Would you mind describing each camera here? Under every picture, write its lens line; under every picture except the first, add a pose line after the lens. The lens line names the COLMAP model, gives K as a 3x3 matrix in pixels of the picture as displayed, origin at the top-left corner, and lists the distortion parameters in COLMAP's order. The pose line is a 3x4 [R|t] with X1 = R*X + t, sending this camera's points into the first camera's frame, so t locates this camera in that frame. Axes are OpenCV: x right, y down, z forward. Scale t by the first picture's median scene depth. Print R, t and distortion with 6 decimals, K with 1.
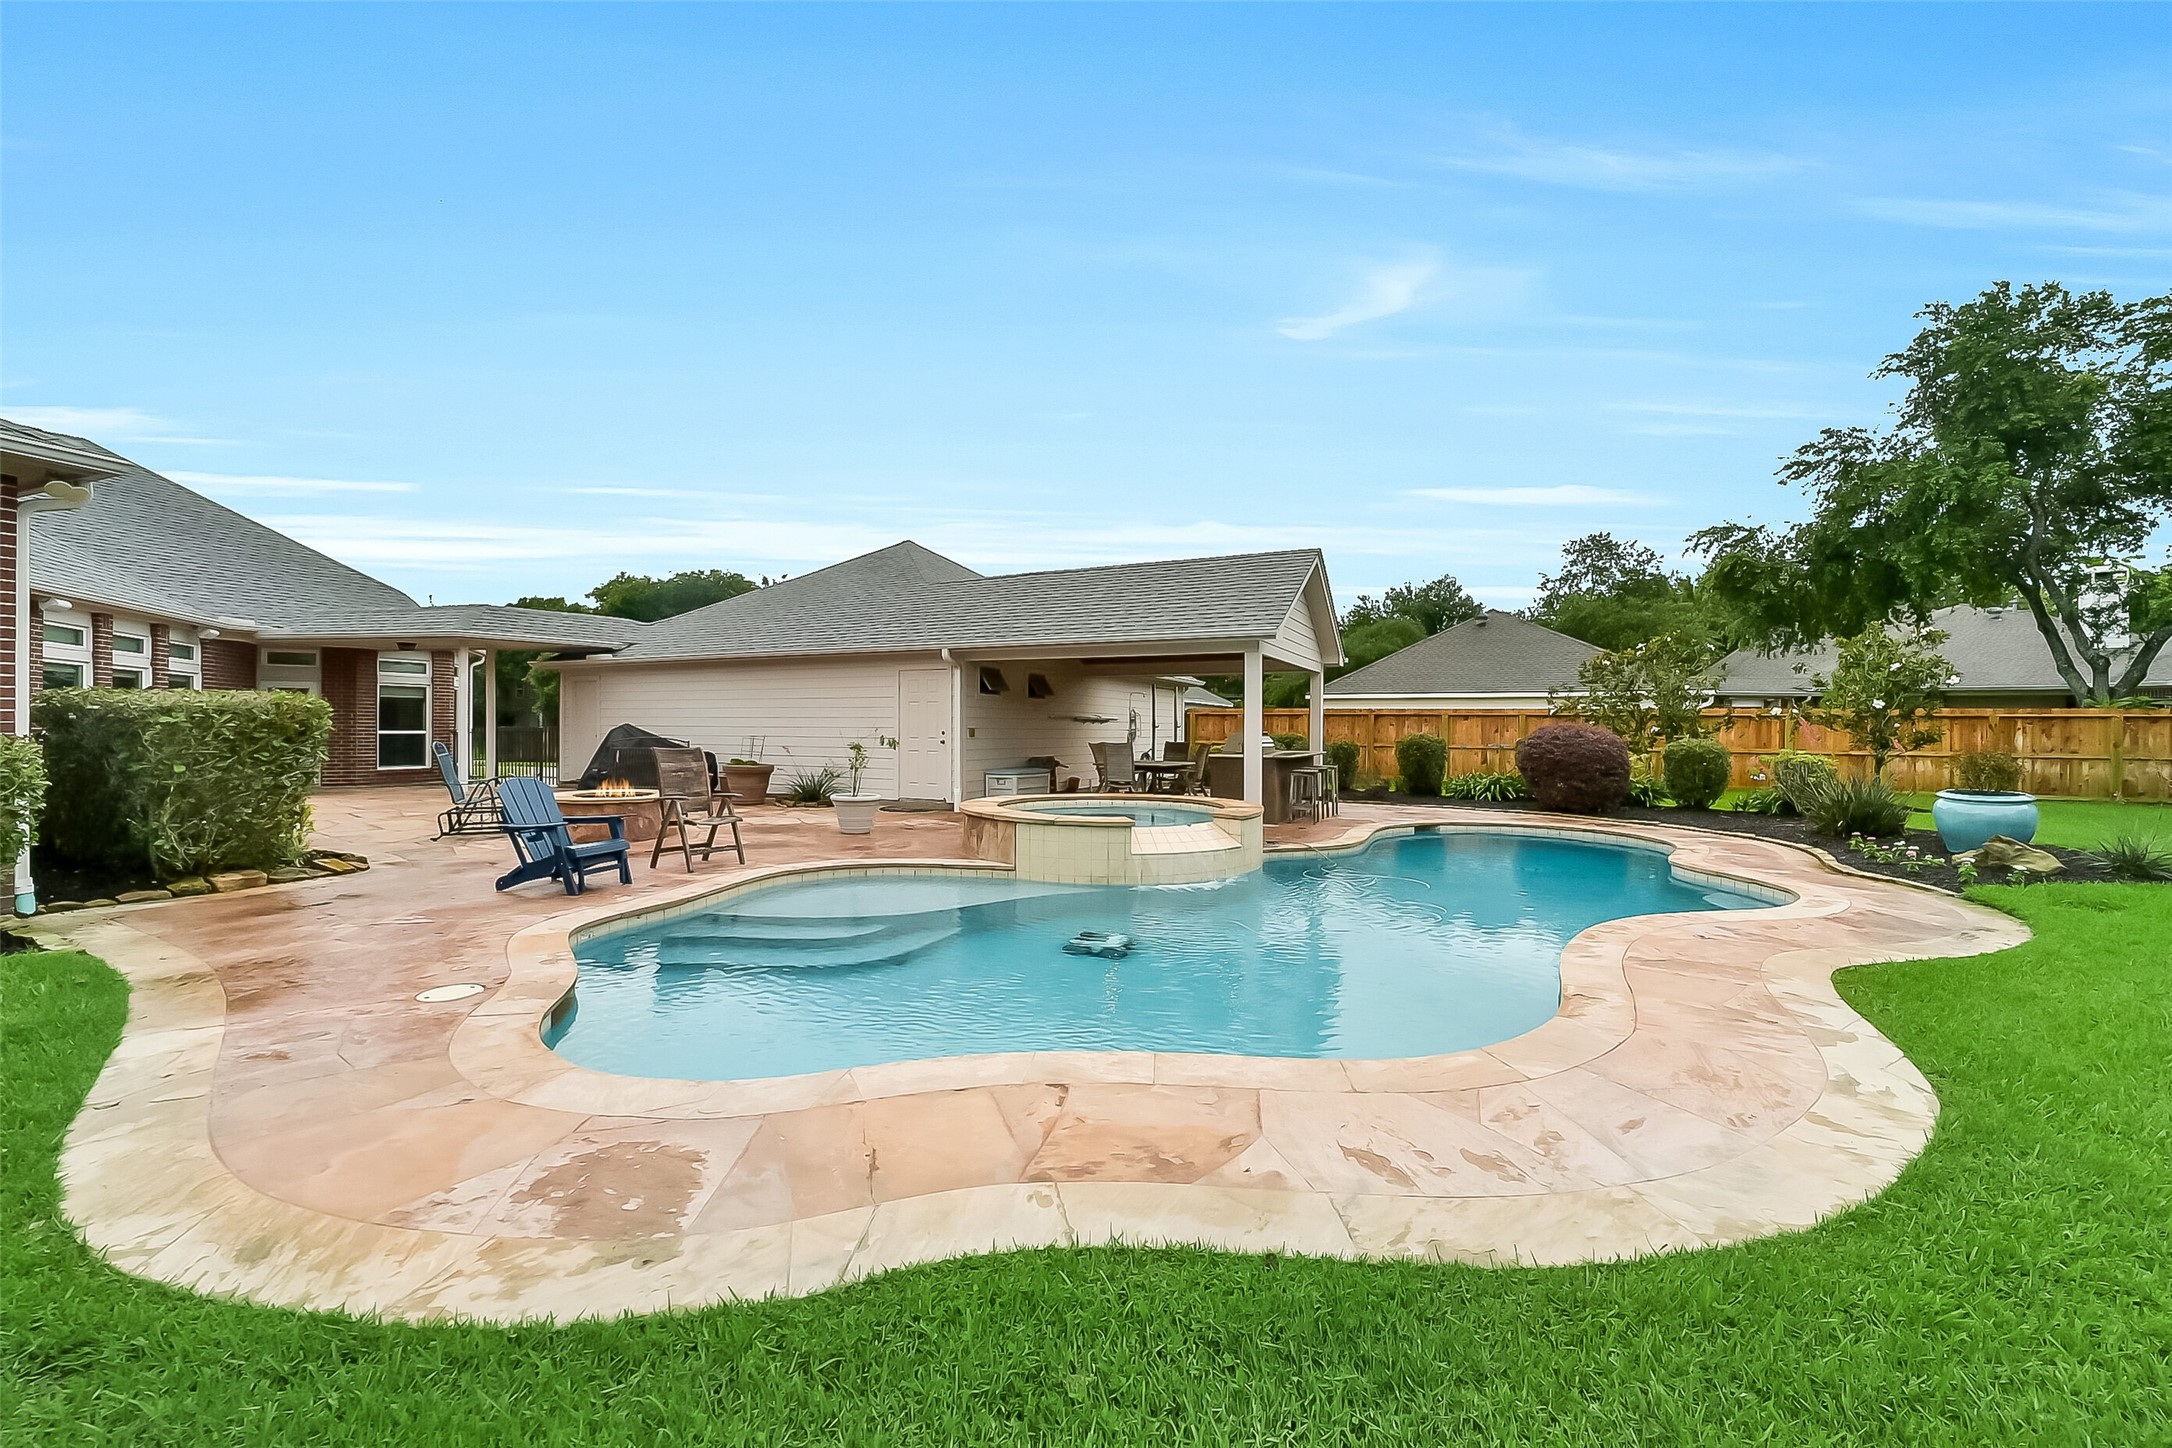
lens RADIAL K [[850.9, 0, 1089.1], [0, 850.9, 737.5], [0, 0, 1]] dist [-0.022753, 0.003165]
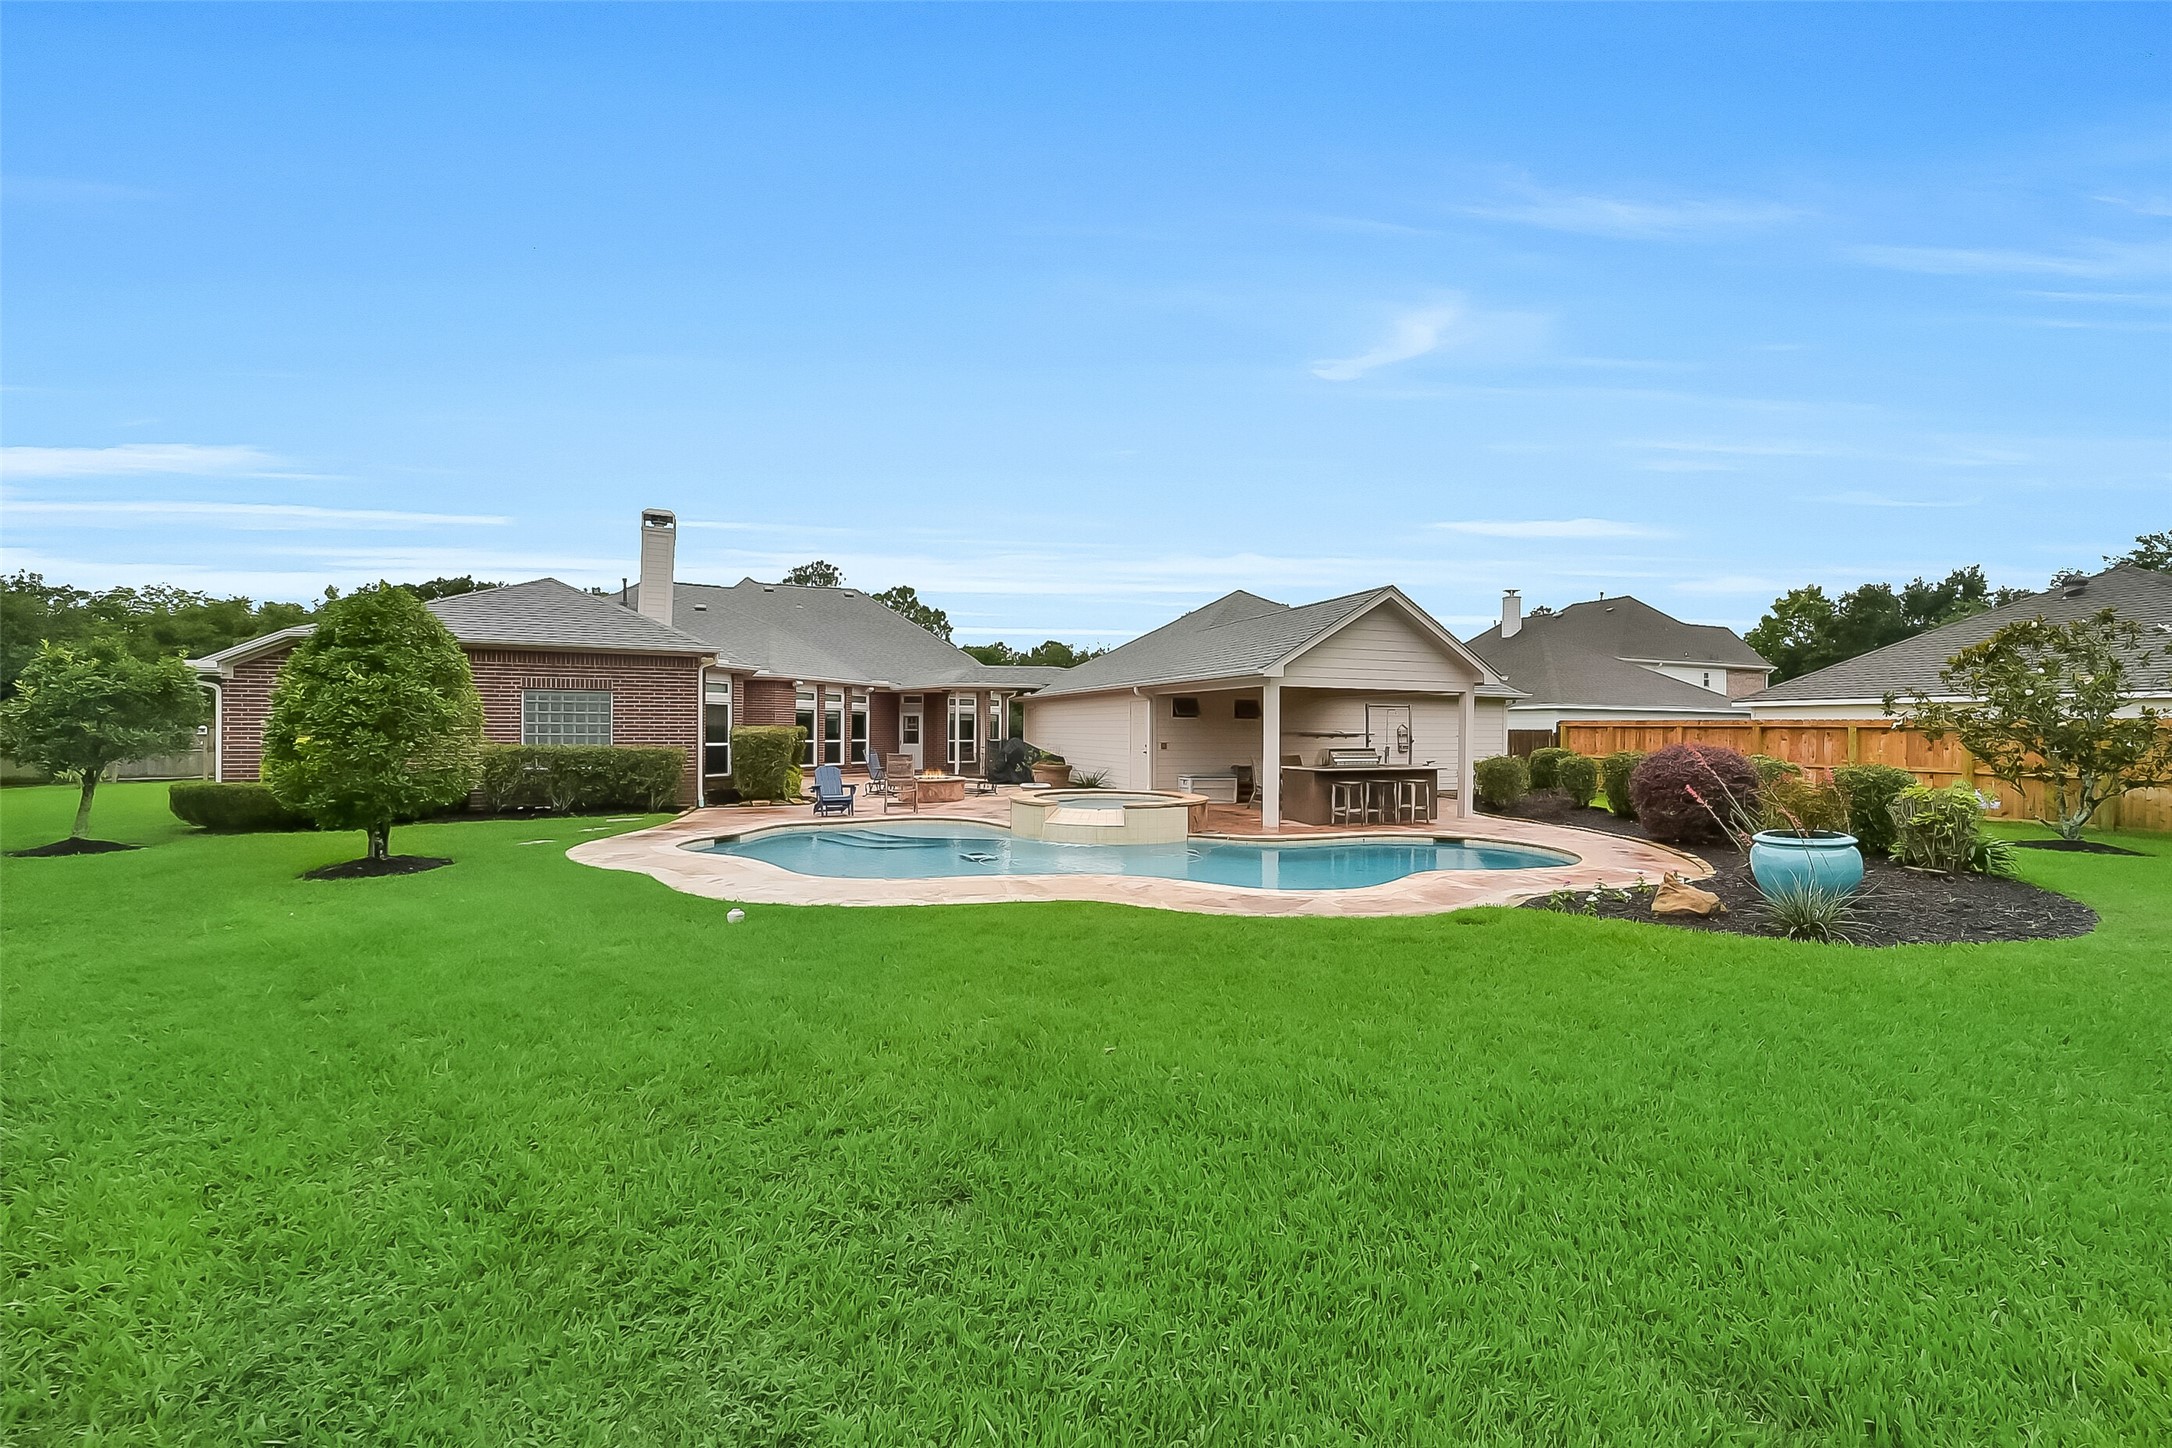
lens RADIAL K [[850.9, 0, 1090.7], [0, 850.9, 729.7], [0, 0, 1]] dist [-0.022753, 0.003165]
pose [[0.720400, -0.001684, -0.693557, 0.709456], [-0.008498, 0.999901, -0.011254, -0.014493], [0.693507, 0.014001, 0.720314, -0.073615]]
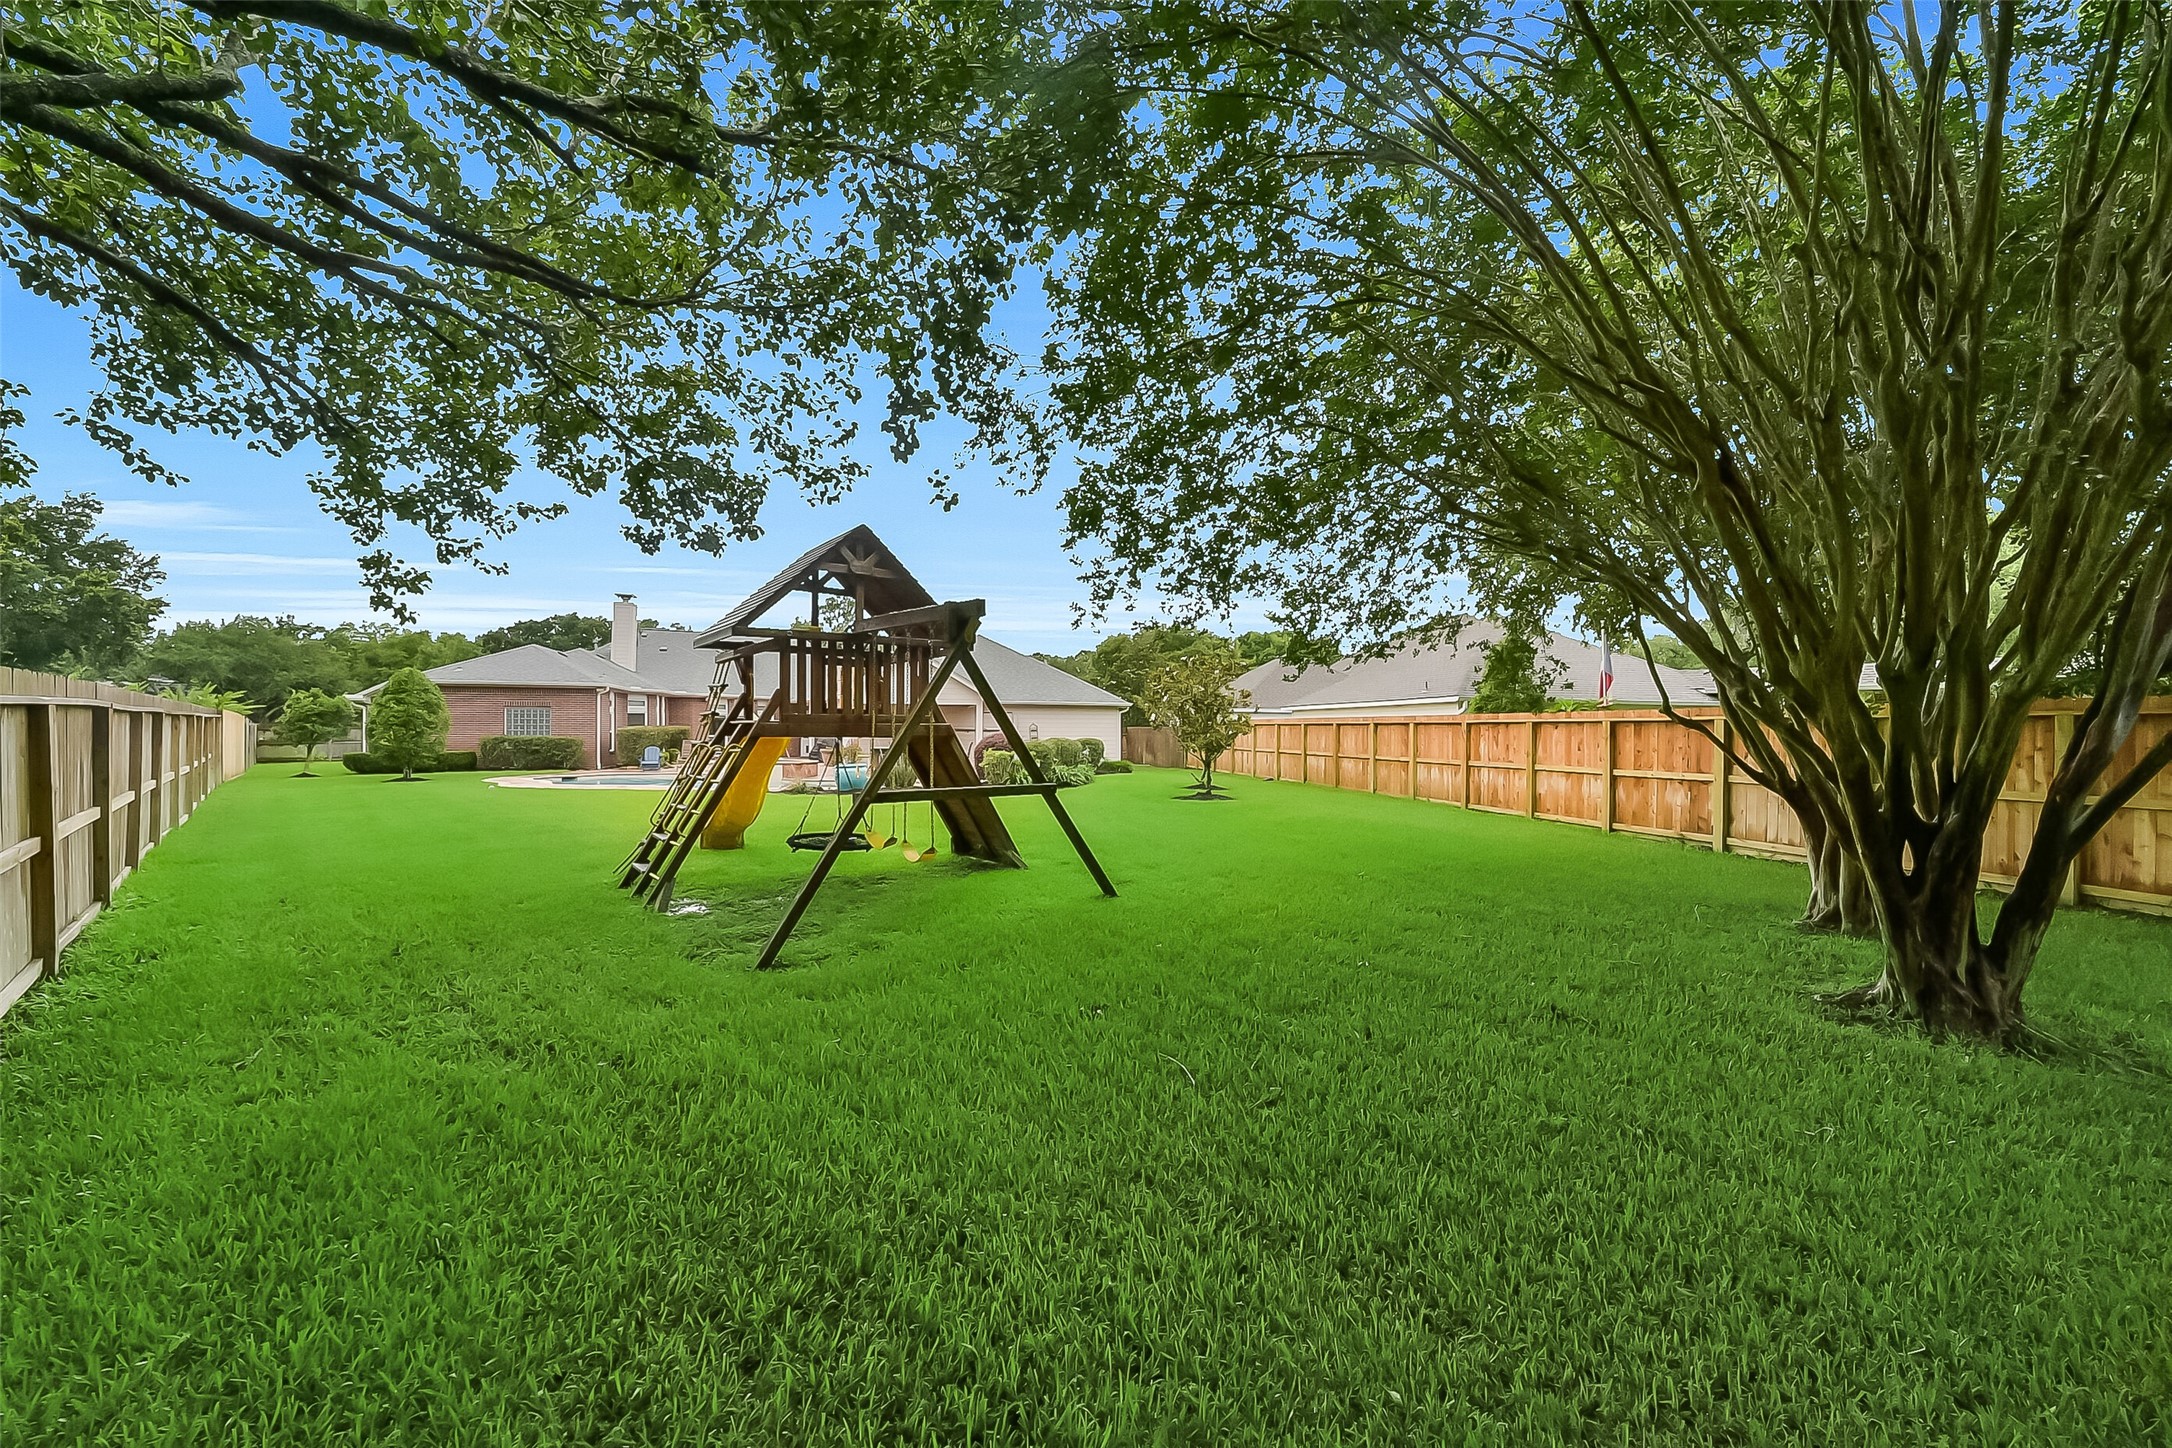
lens RADIAL K [[850.9, 0, 1084.2], [0, 850.9, 730.2], [0, 0, 1]] dist [-0.022753, 0.003165]
pose [[0.612097, -0.003429, -0.790775, 1.942940], [-0.009314, 0.999890, -0.011545, -0.003826], [0.790728, 0.014432, 0.611997, 0.051547]]
